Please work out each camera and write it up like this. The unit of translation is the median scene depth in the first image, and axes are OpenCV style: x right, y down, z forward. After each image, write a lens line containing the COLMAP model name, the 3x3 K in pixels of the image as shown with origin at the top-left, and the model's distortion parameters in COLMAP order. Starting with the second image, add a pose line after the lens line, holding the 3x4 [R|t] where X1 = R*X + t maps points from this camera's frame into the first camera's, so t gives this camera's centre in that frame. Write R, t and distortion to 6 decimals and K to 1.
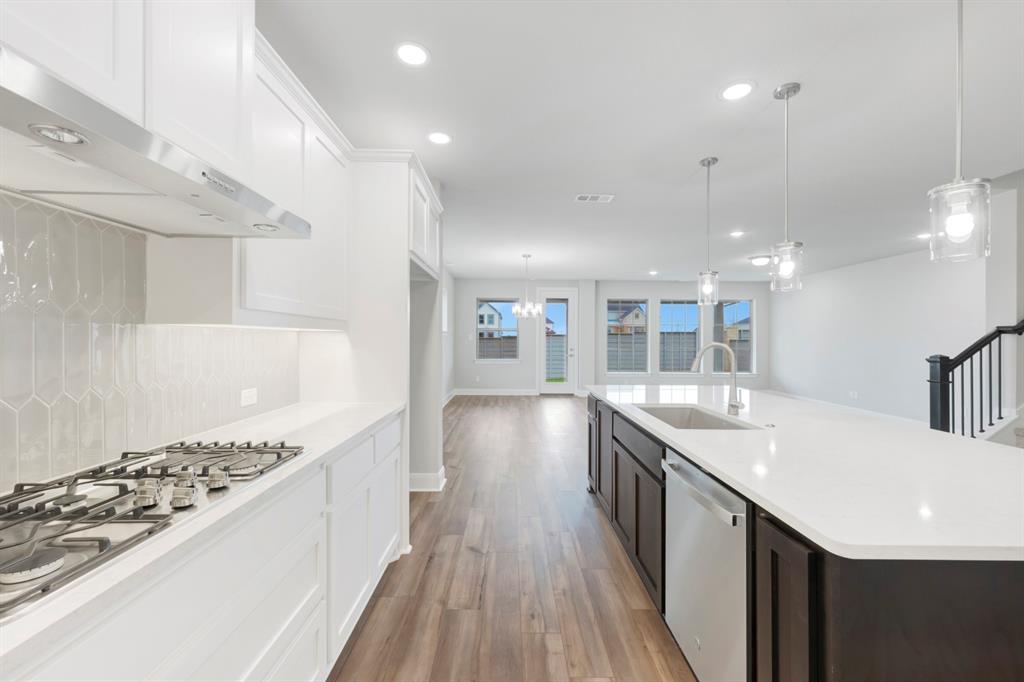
lens RADIAL K [[407.4, 0, 510.8], [0, 407.4, 338.5], [0, 0, 1]] dist [0.000864, -0.000071]
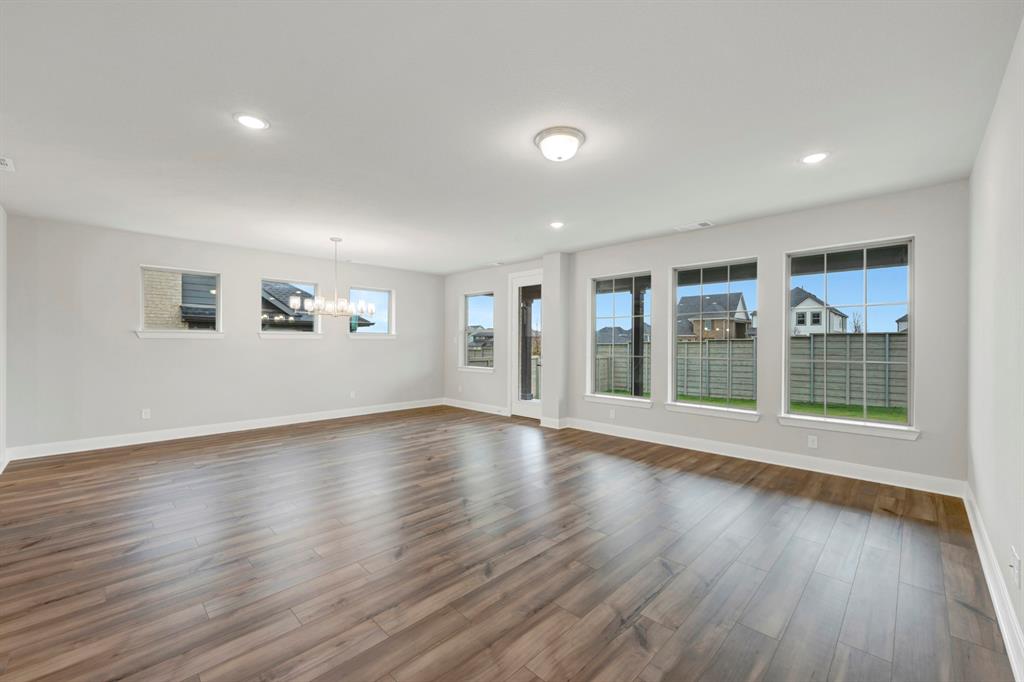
lens RADIAL K [[406.2, 0, 512.5], [0, 406.2, 344.0], [0, 0, 1]] dist [0.001529, 0.000103]
pose [[0.712137, -0.002754, -0.702035, 0.596344], [0.002103, 0.999996, -0.001789, 0.006389], [0.702037, -0.000203, 0.712140, 0.465968]]
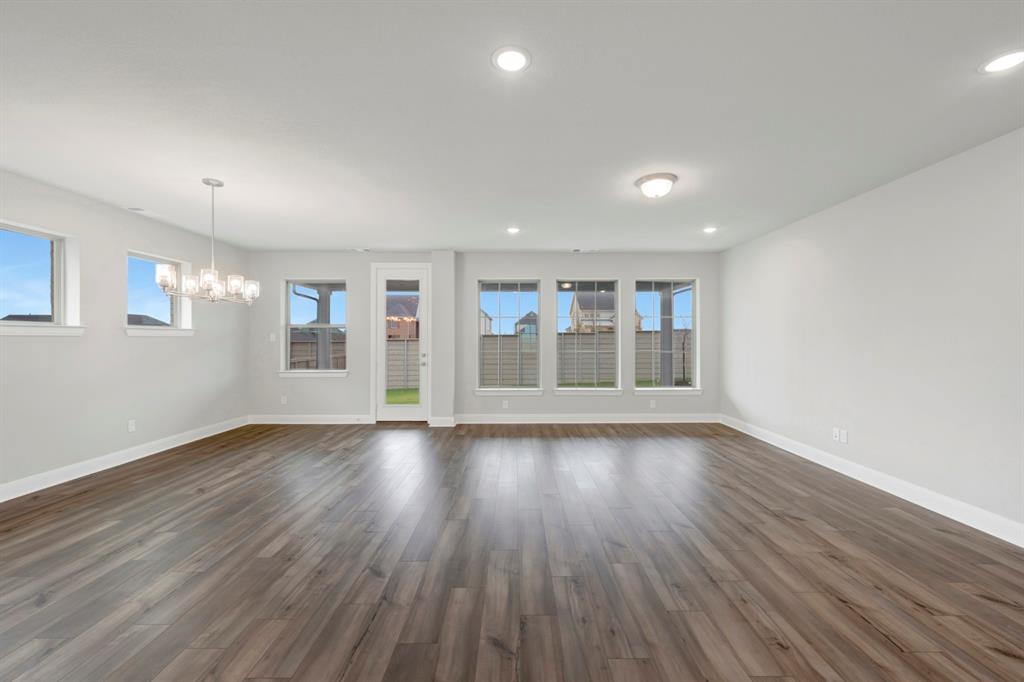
lens RADIAL K [[407.4, 0, 510.8], [0, 407.4, 338.5], [0, 0, 1]] dist [0.000864, -0.000071]
pose [[0.999963, -0.007044, -0.004896, 0.295514], [0.007022, 0.999965, -0.004523, 0.003627], [0.004928, 0.004488, 0.999978, 0.328870]]
